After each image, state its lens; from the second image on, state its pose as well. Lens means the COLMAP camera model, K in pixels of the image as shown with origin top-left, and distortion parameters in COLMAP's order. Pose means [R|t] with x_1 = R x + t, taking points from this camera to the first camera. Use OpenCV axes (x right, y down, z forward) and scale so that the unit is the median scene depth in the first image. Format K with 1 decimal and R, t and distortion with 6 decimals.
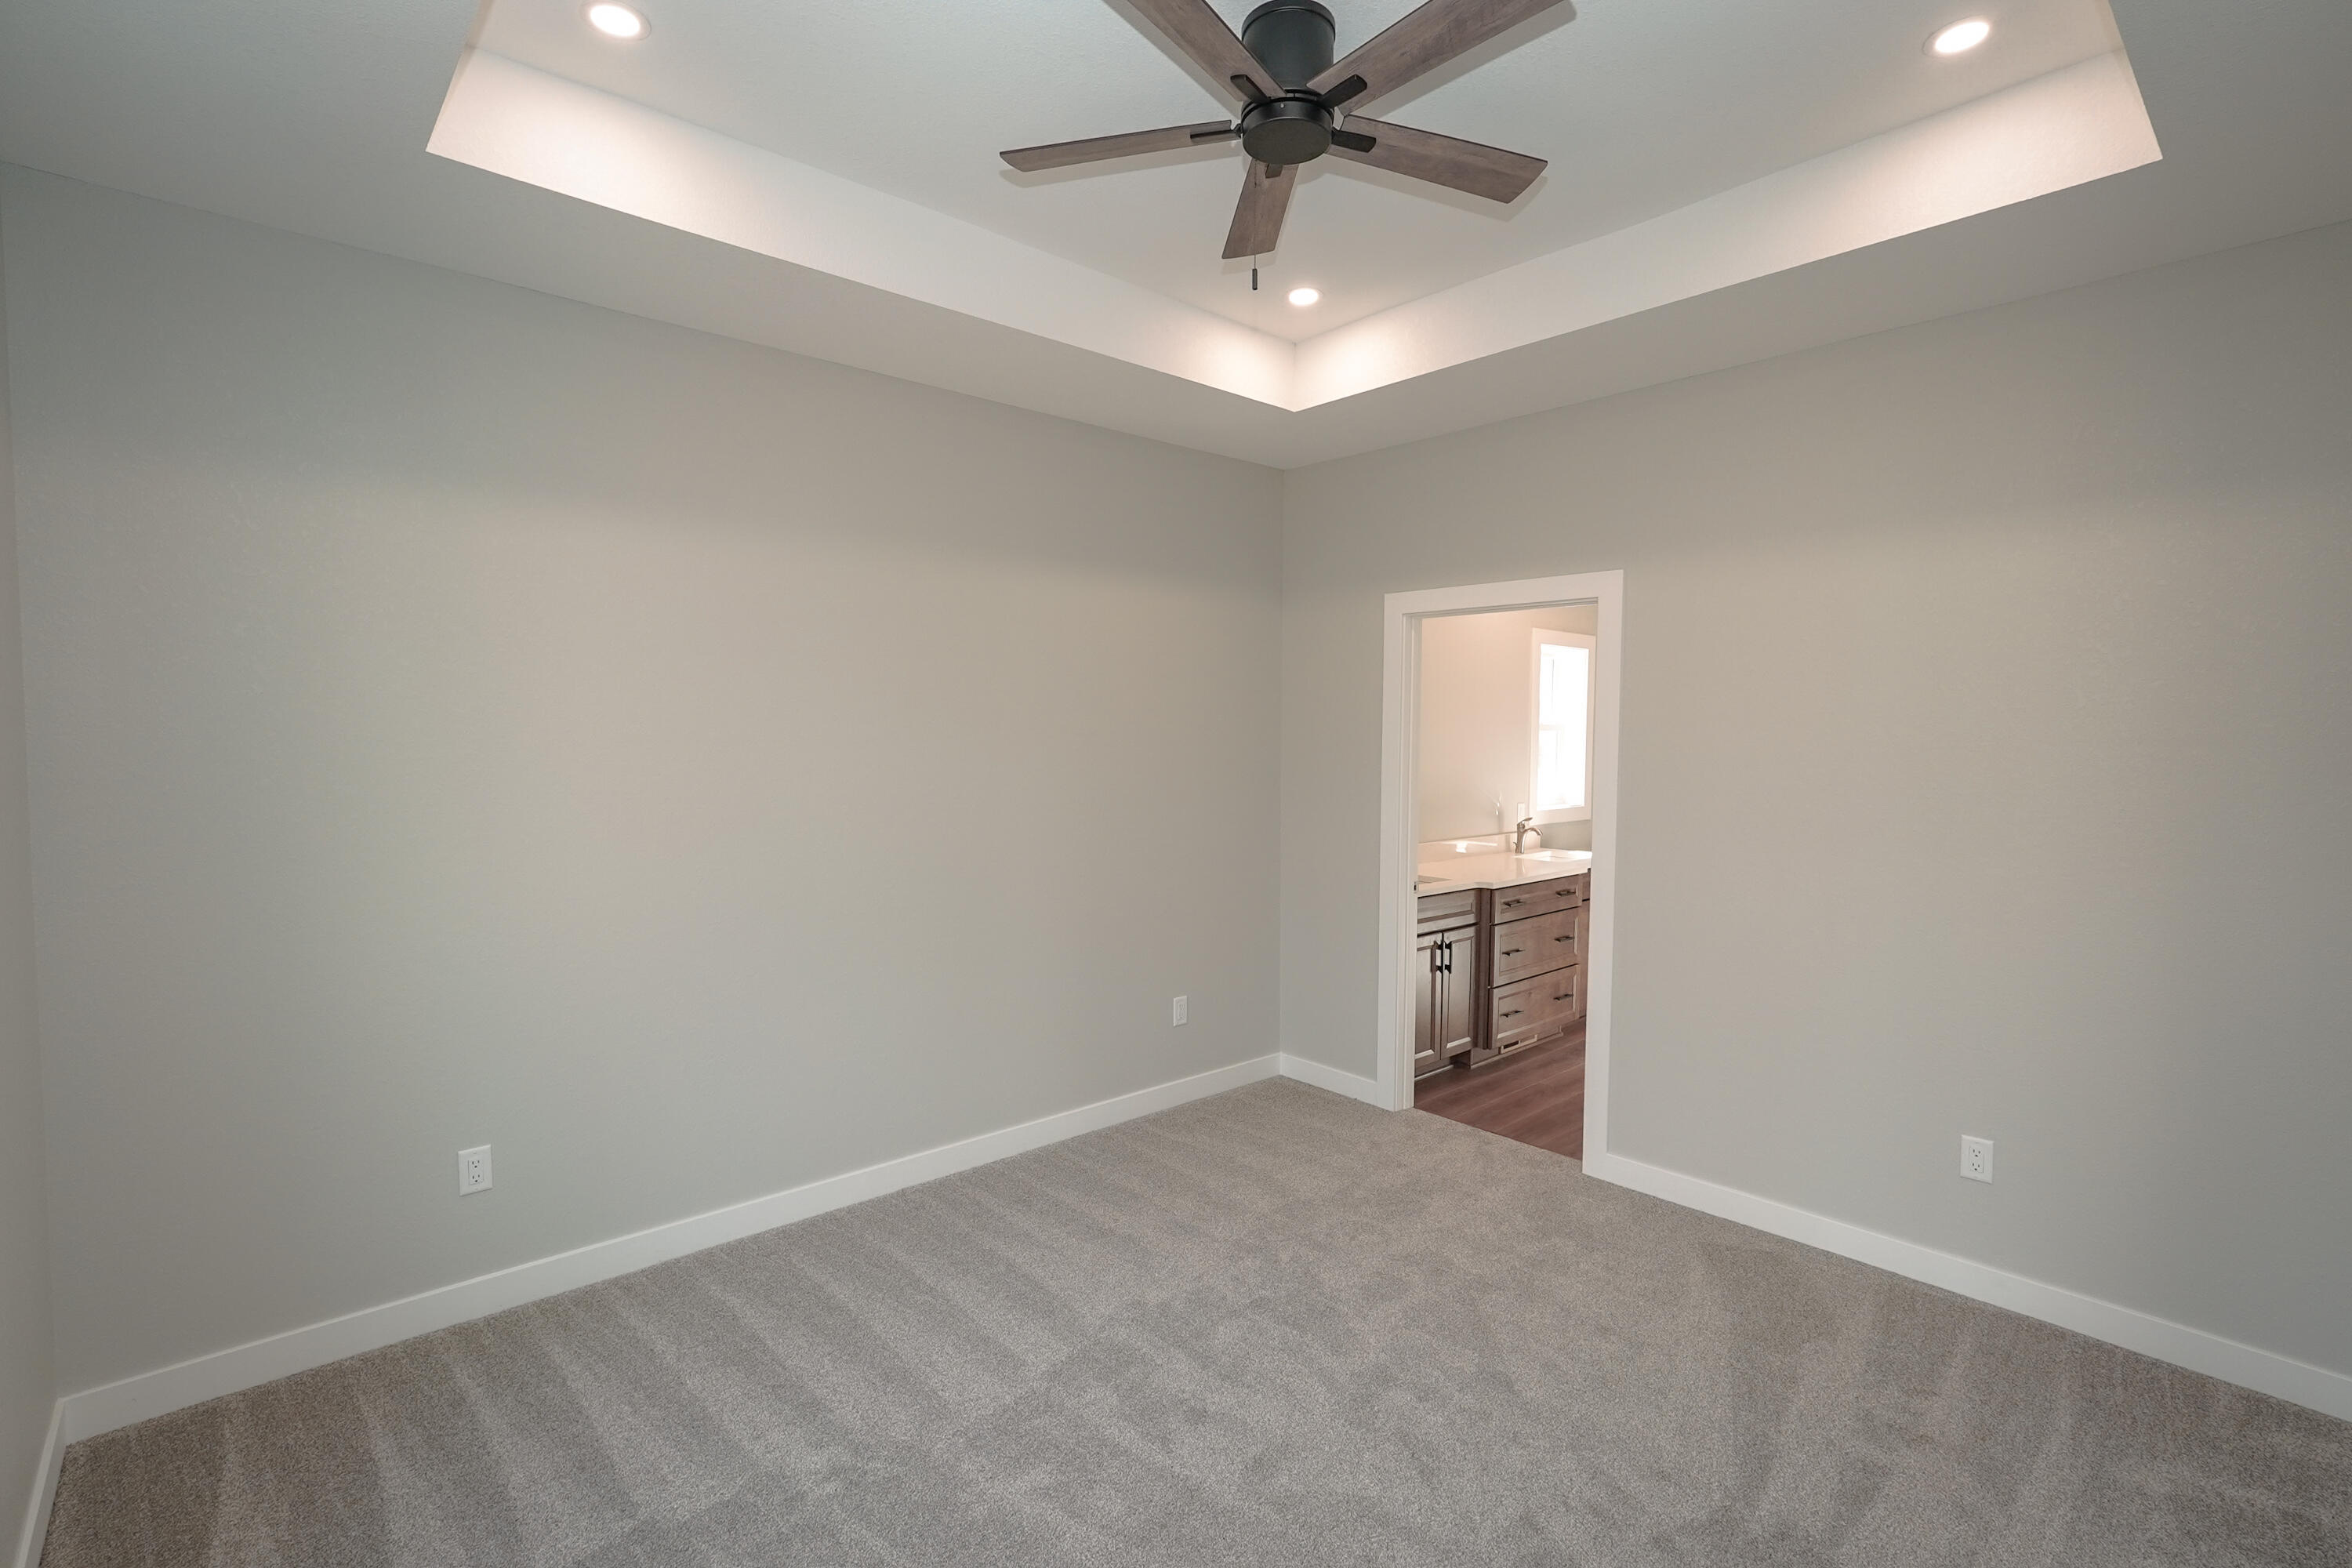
lens RADIAL K [[1081.9, 0, 1176.0], [0, 1081.9, 784.0], [0, 0, 1]] dist [-0.021217, 0.011336]
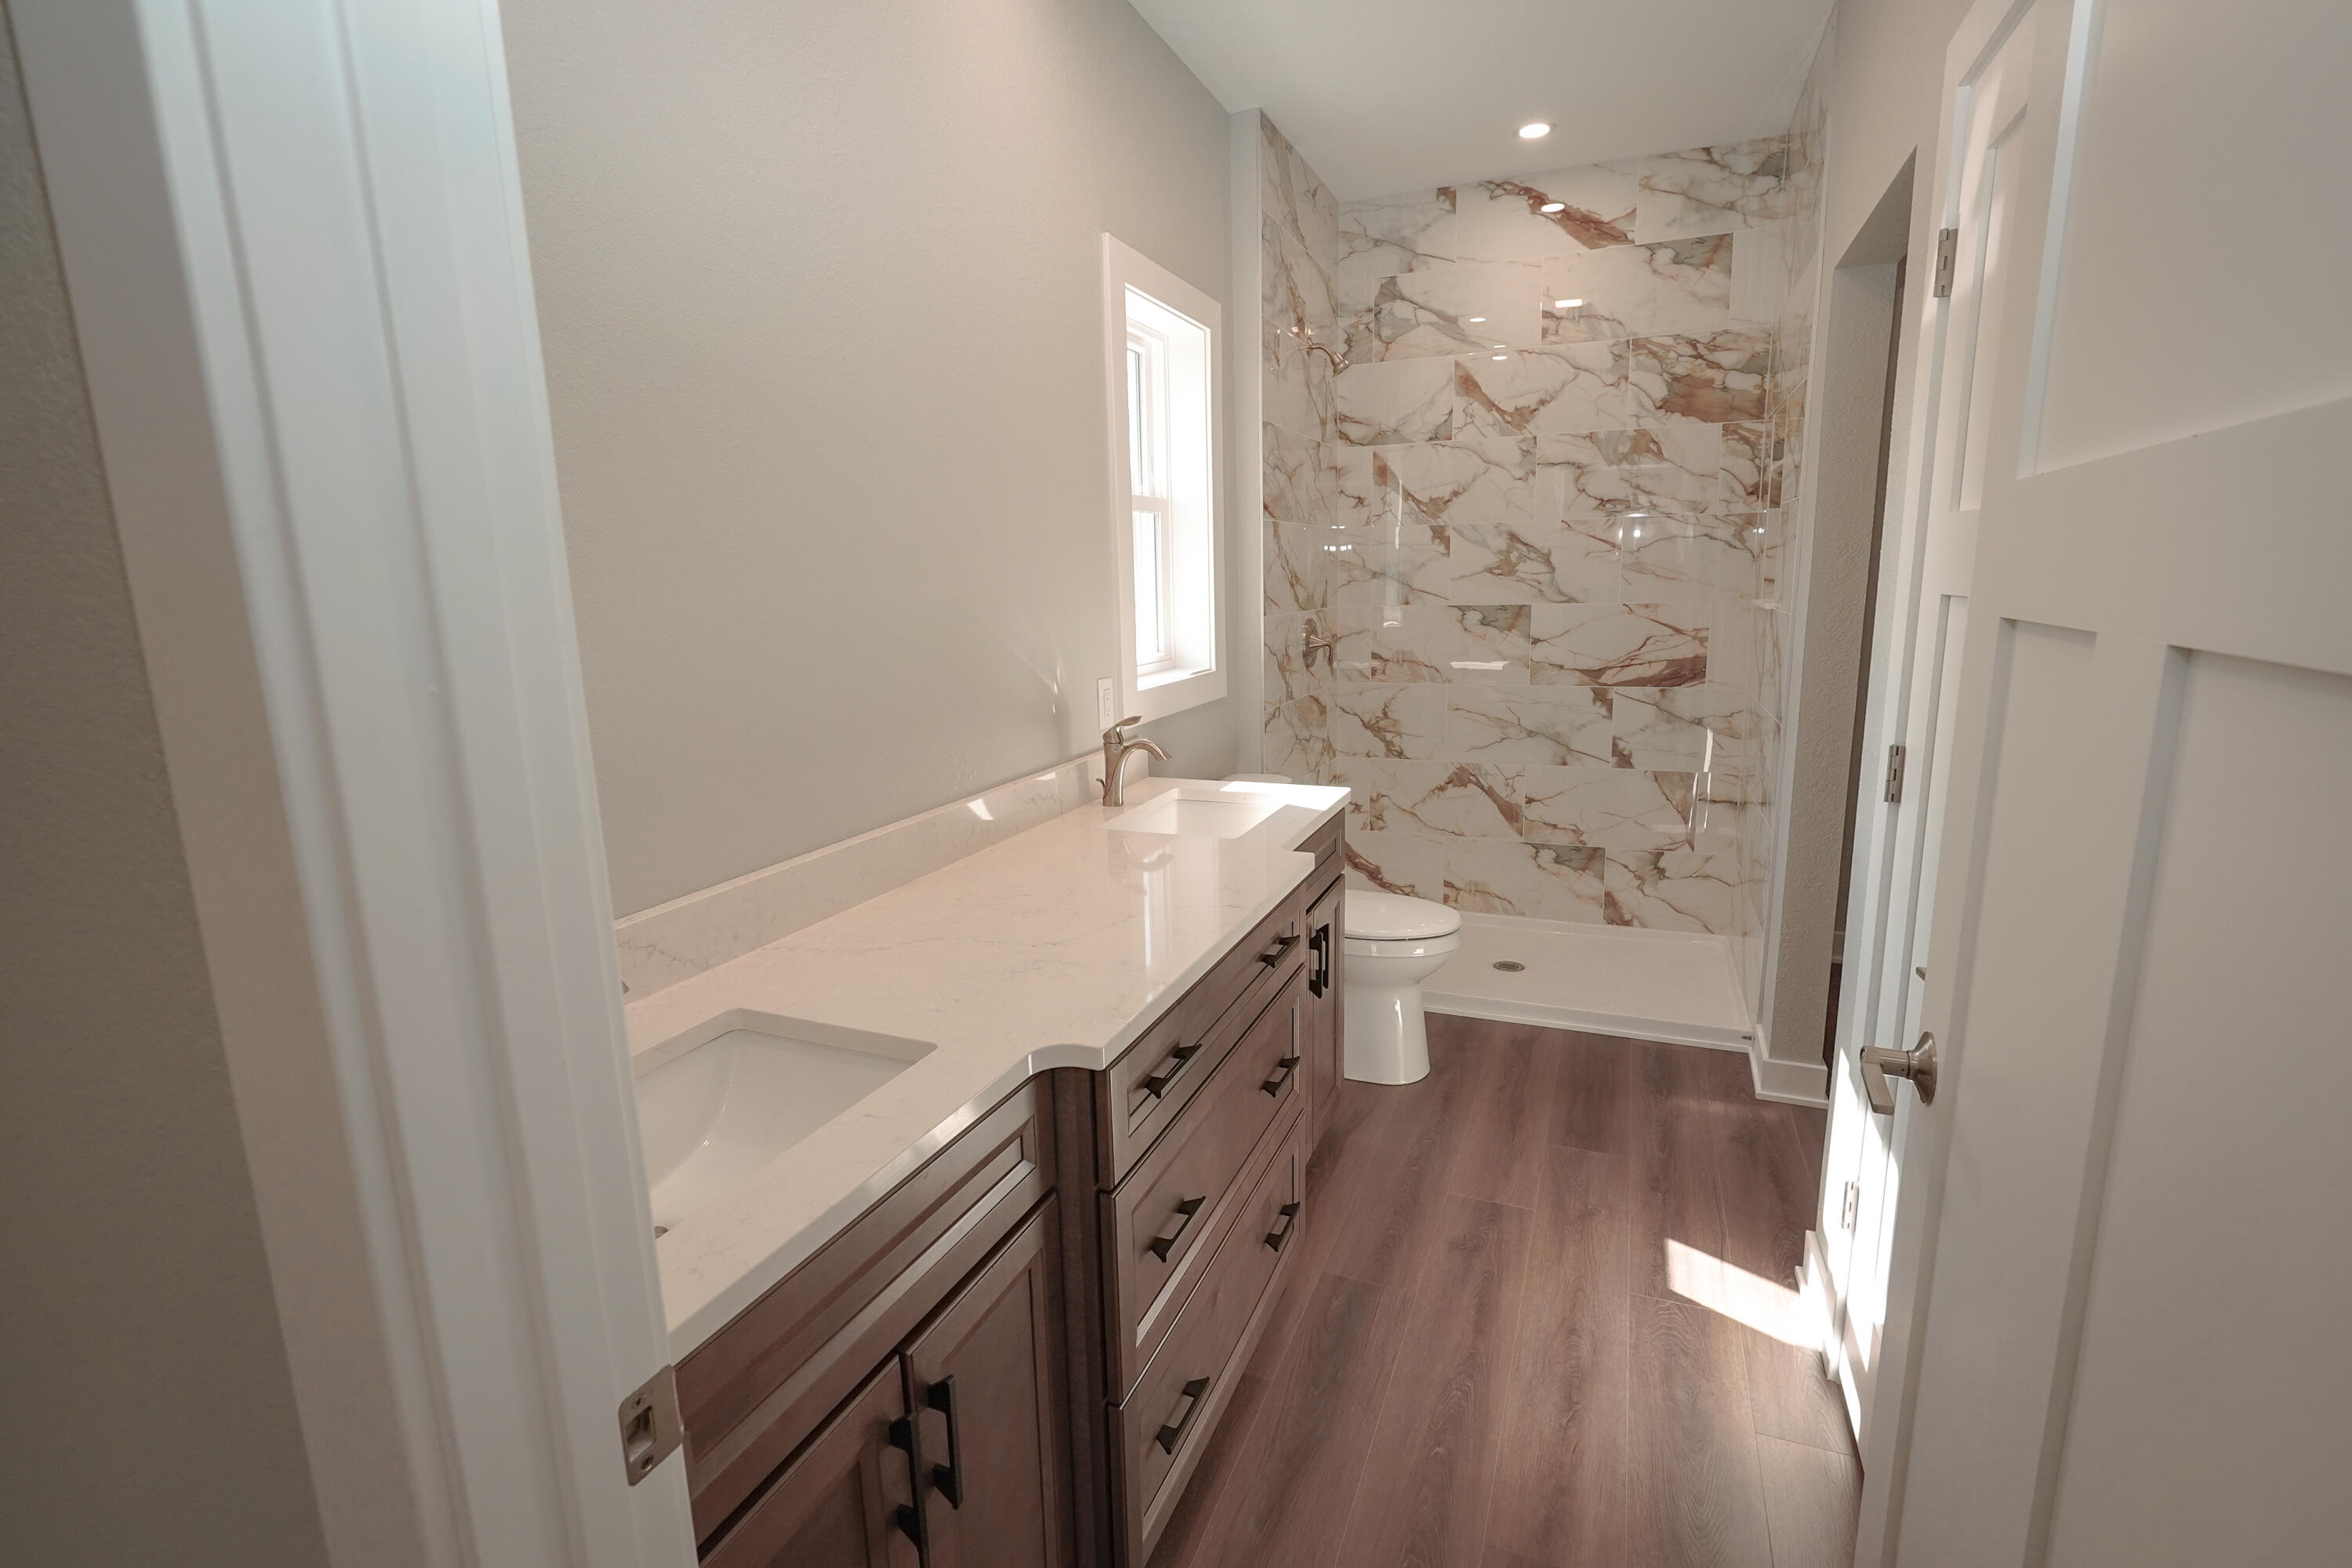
lens RADIAL K [[1081.9, 0, 1176.0], [0, 1081.9, 784.0], [0, 0, 1]] dist [-0.021217, 0.011336]
pose [[0.905092, -0.103155, 0.412514, 0.168504], [0.045698, 0.988106, 0.146824, -0.003159], [-0.422754, -0.114038, 0.899041, 0.613193]]
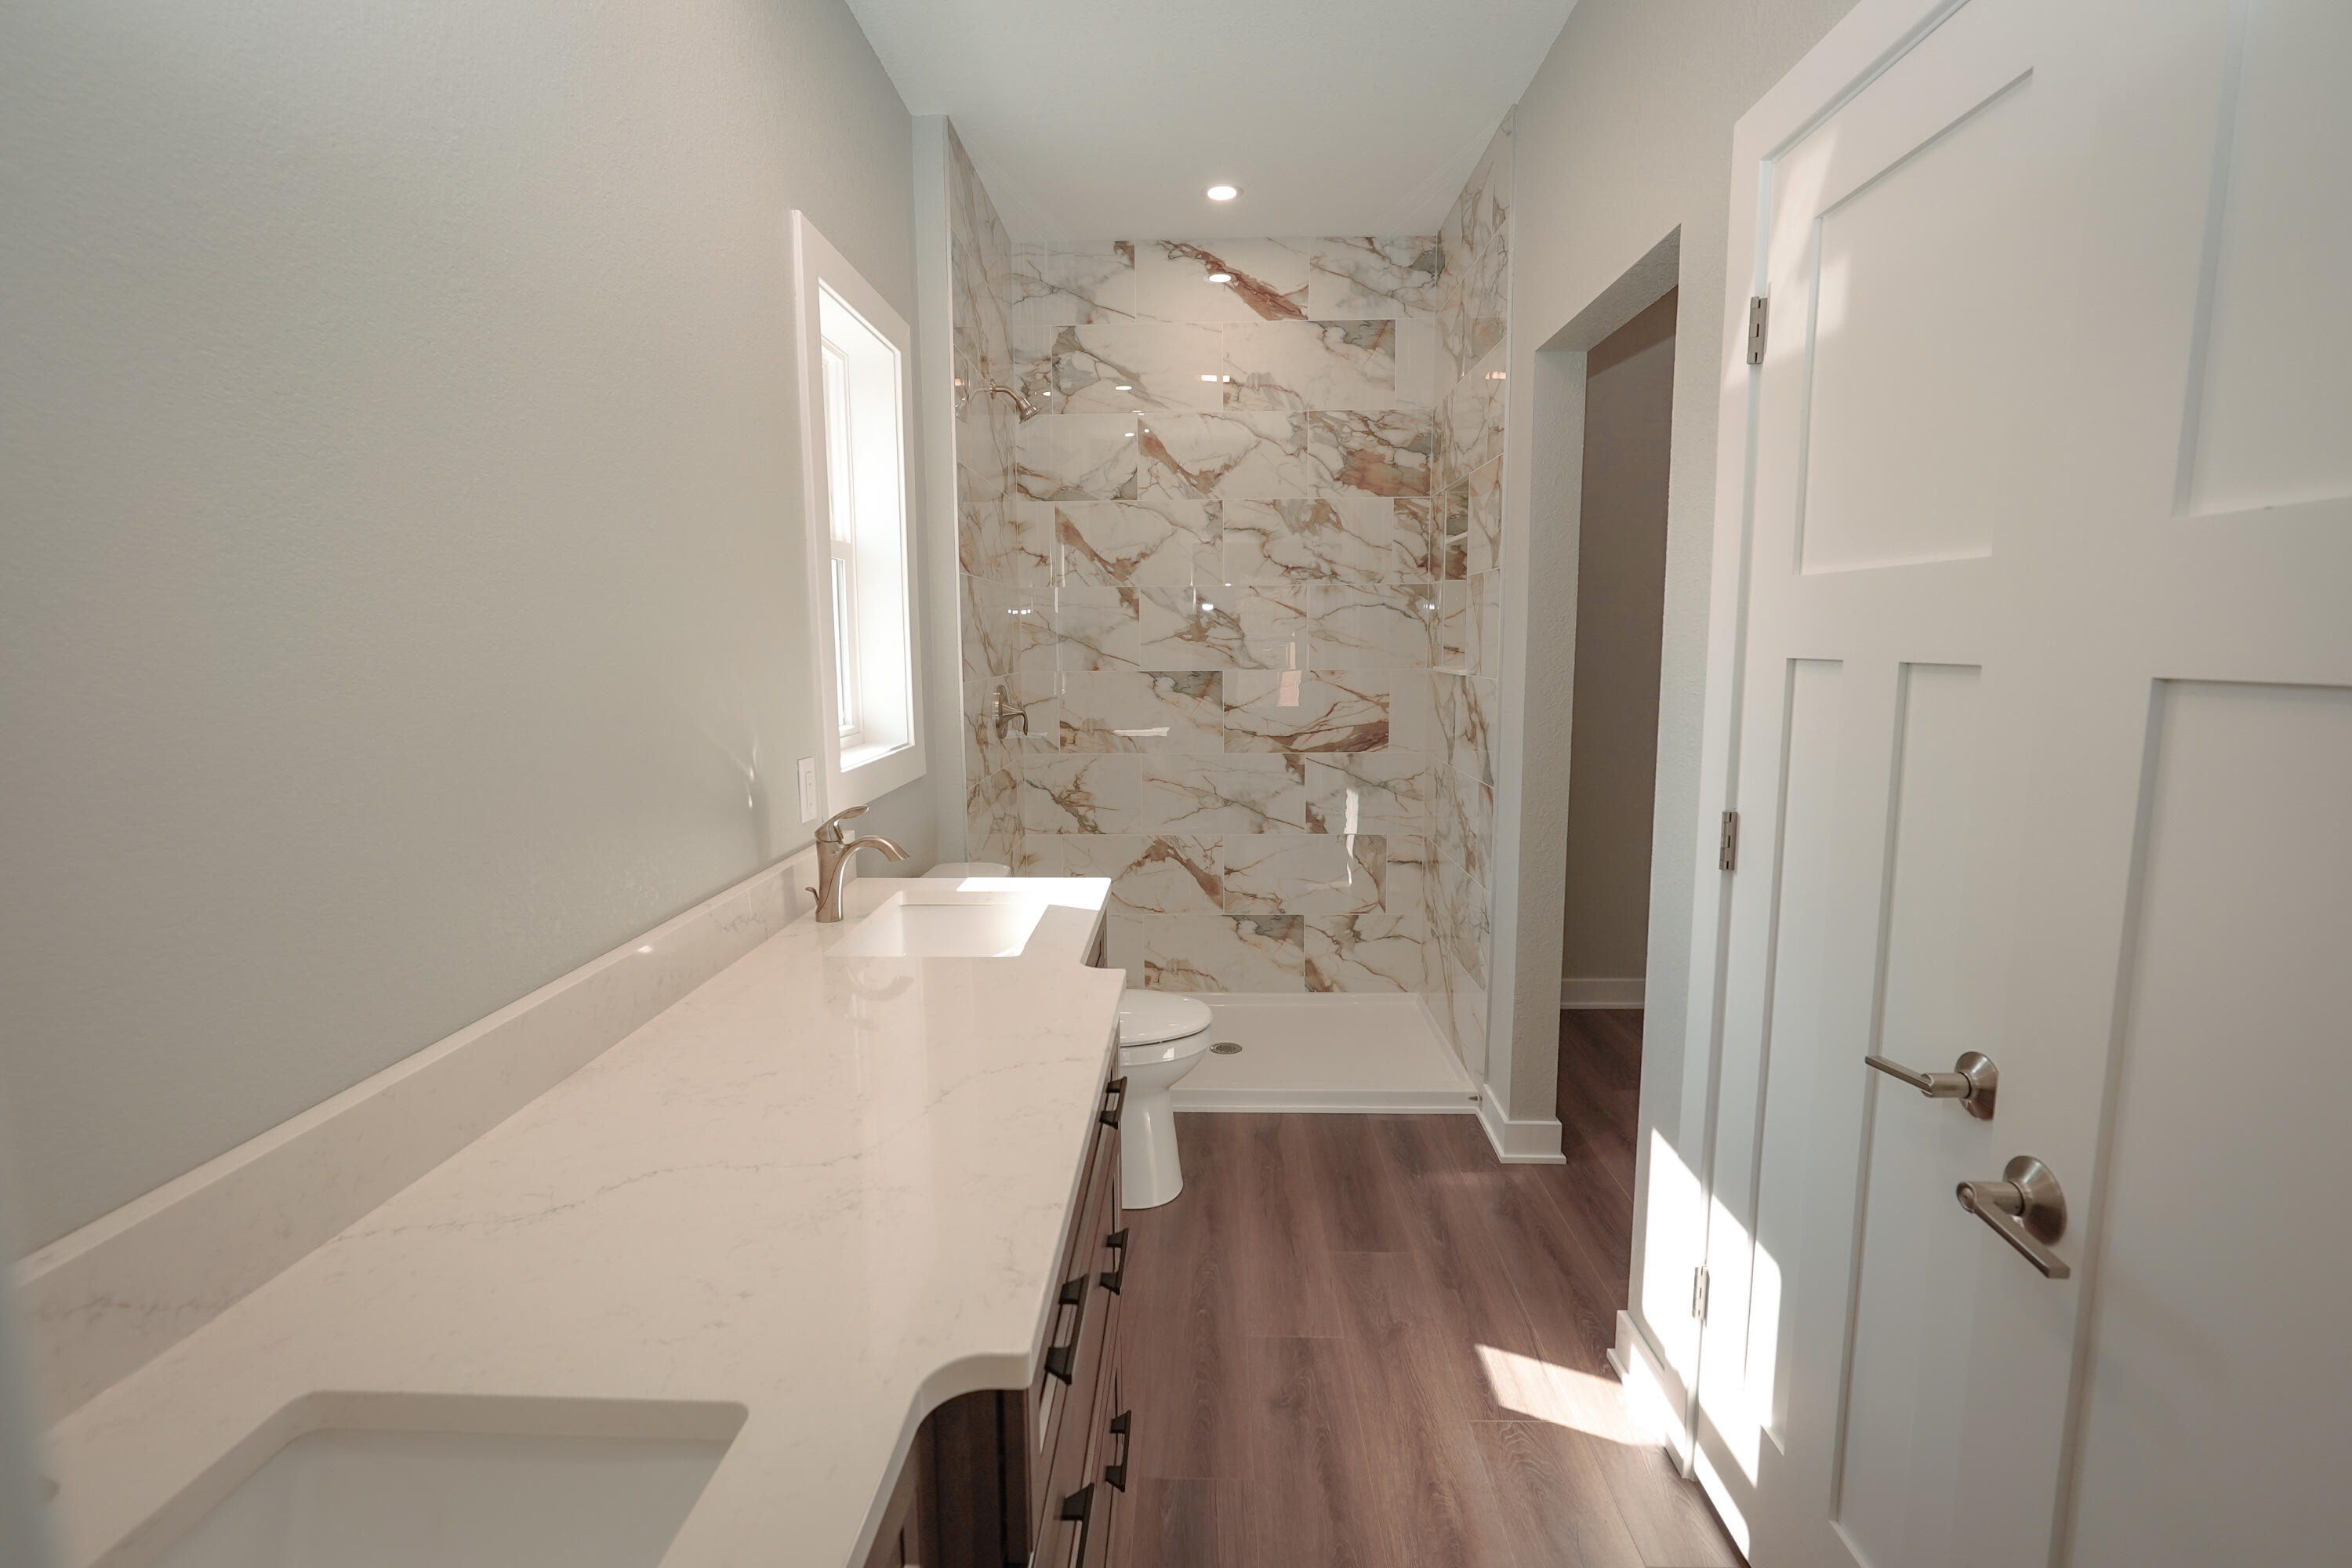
lens RADIAL K [[1081.9, 0, 1176.0], [0, 1081.9, 784.0], [0, 0, 1]] dist [-0.021217, 0.011336]
pose [[0.695190, -0.103246, 0.711373, 0.162677], [0.043495, 0.993860, 0.101739, -0.004462], [-0.717509, -0.039787, 0.695412, 0.697711]]
